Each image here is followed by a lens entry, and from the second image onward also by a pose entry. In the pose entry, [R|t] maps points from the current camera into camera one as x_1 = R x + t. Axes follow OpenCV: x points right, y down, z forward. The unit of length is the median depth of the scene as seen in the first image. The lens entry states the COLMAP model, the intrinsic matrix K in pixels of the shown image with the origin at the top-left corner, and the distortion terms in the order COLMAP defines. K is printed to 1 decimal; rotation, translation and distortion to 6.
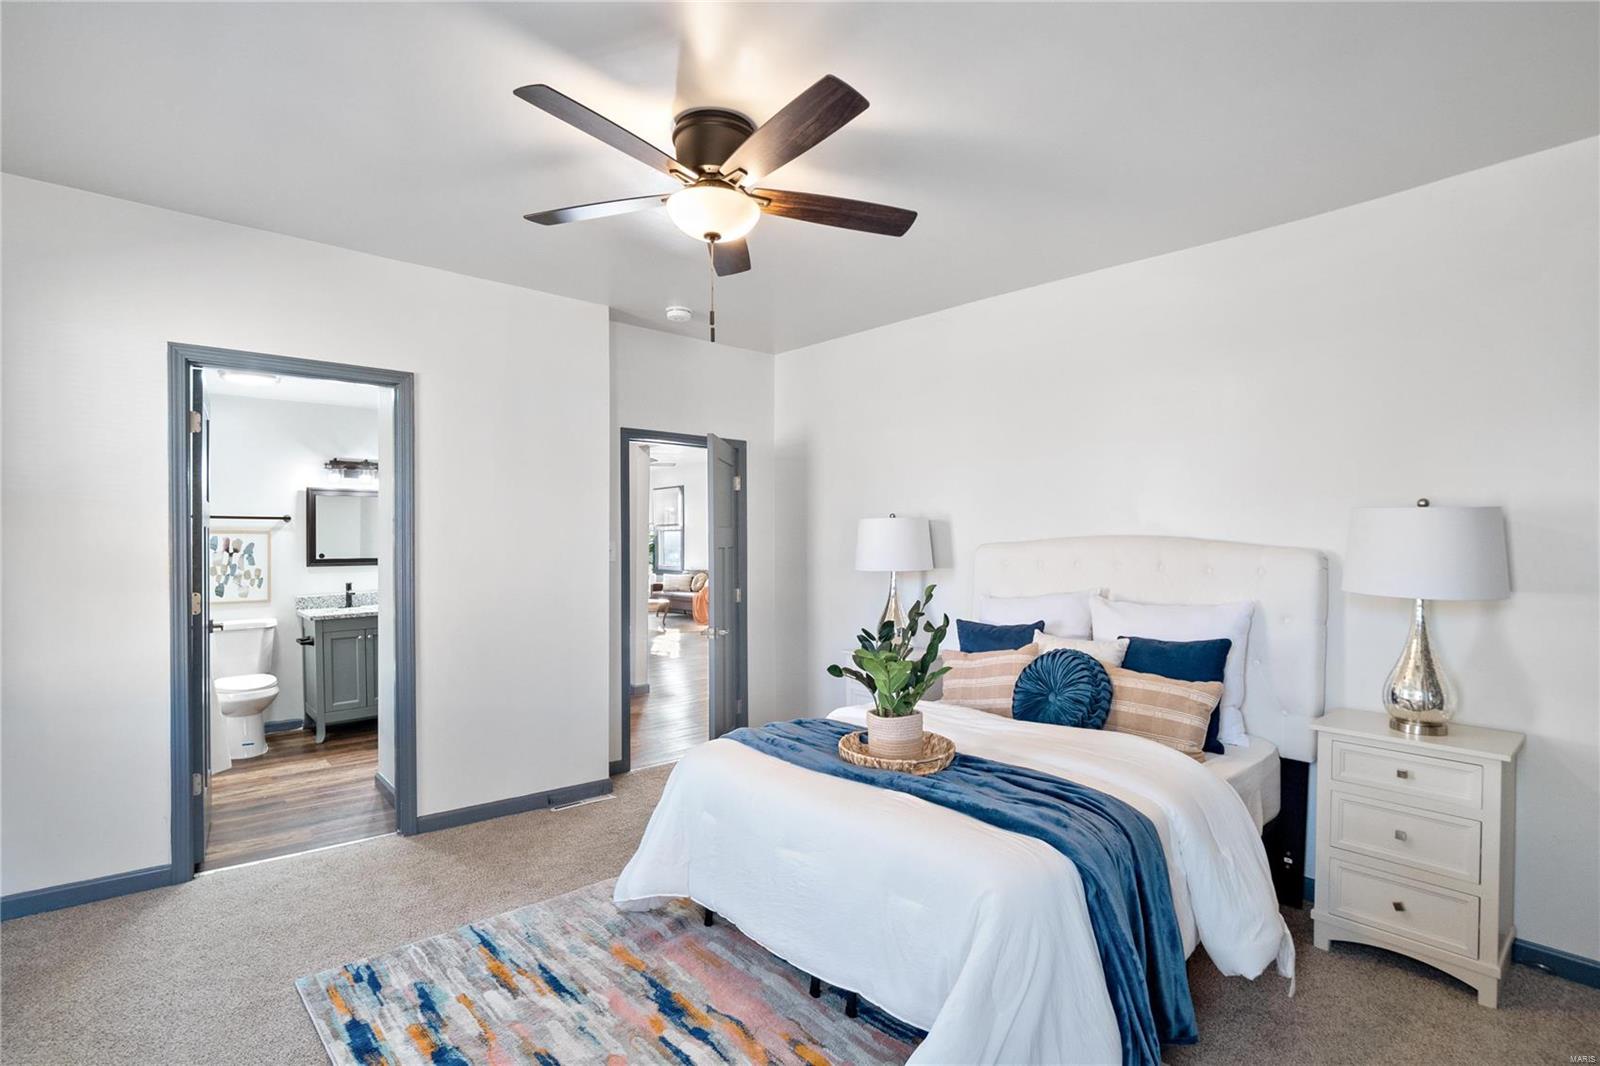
lens RADIAL K [[766.5, 0, 789.8], [0, 766.5, 545.7], [0, 0, 1]] dist [-0.004827, -0.000897]
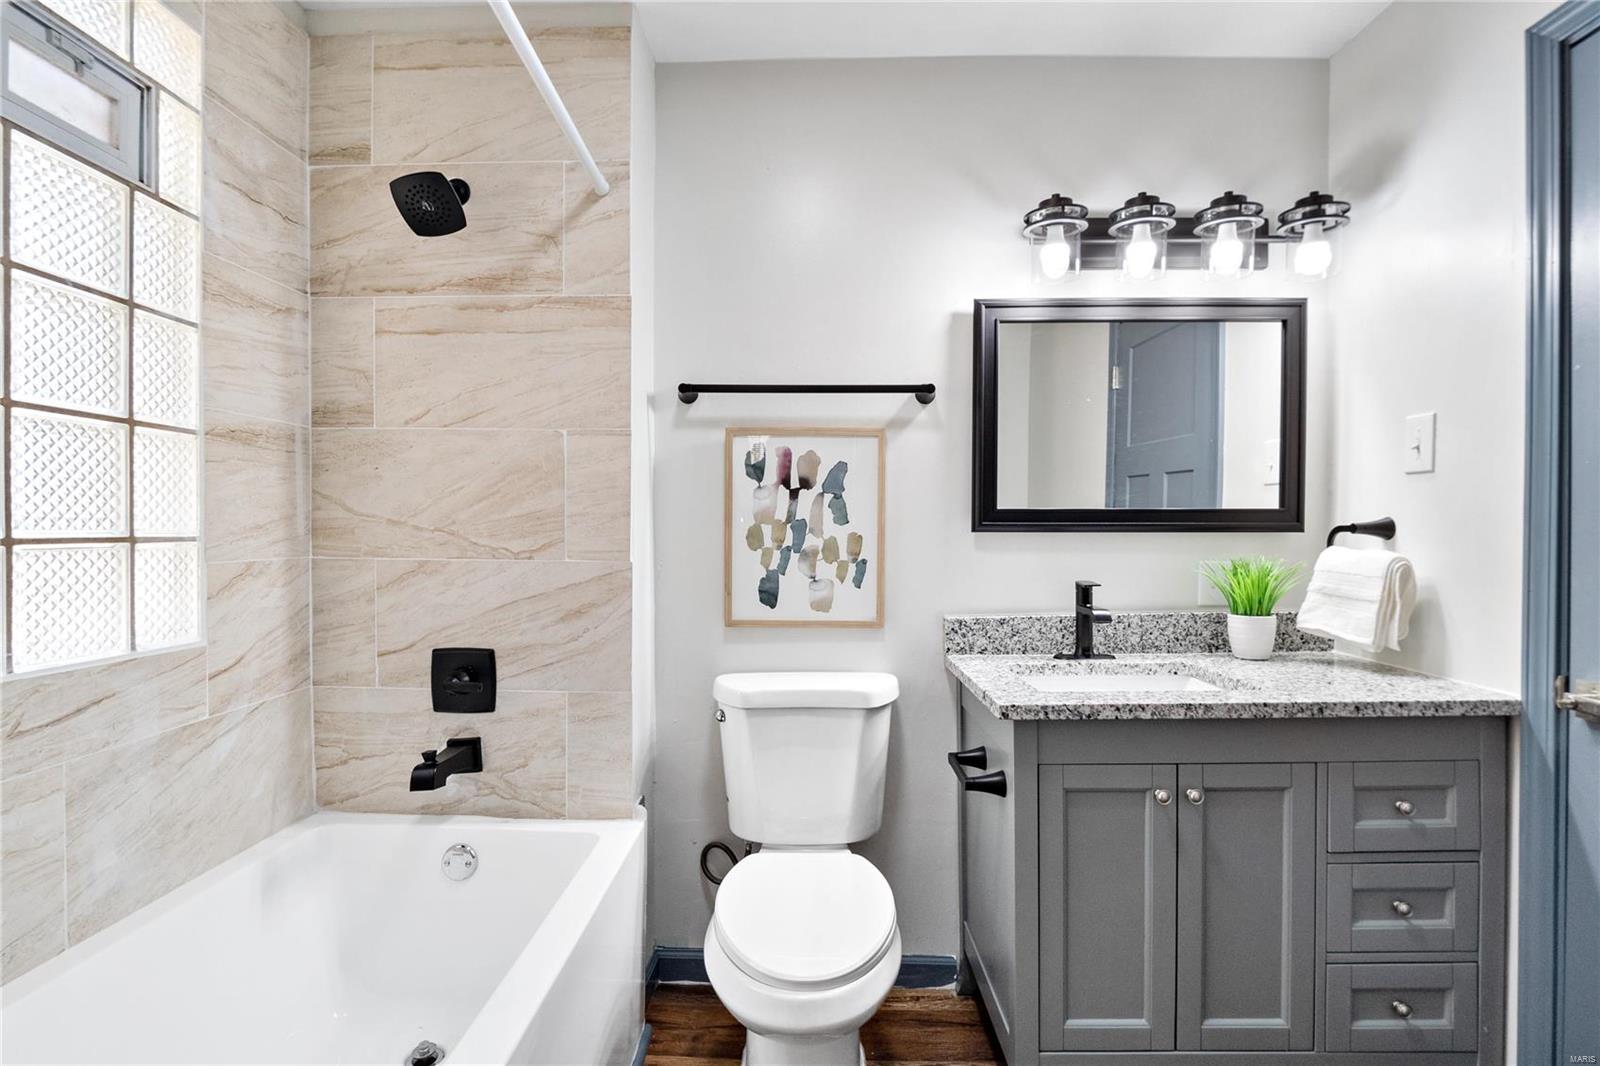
lens RADIAL K [[766.5, 0, 789.8], [0, 766.5, 545.7], [0, 0, 1]] dist [-0.004827, -0.000897]
pose [[0.737280, 0.006276, -0.675559, -0.480805], [-0.008358, 0.999965, 0.000169, 0.036370], [0.675536, 0.005522, 0.737306, 0.722773]]
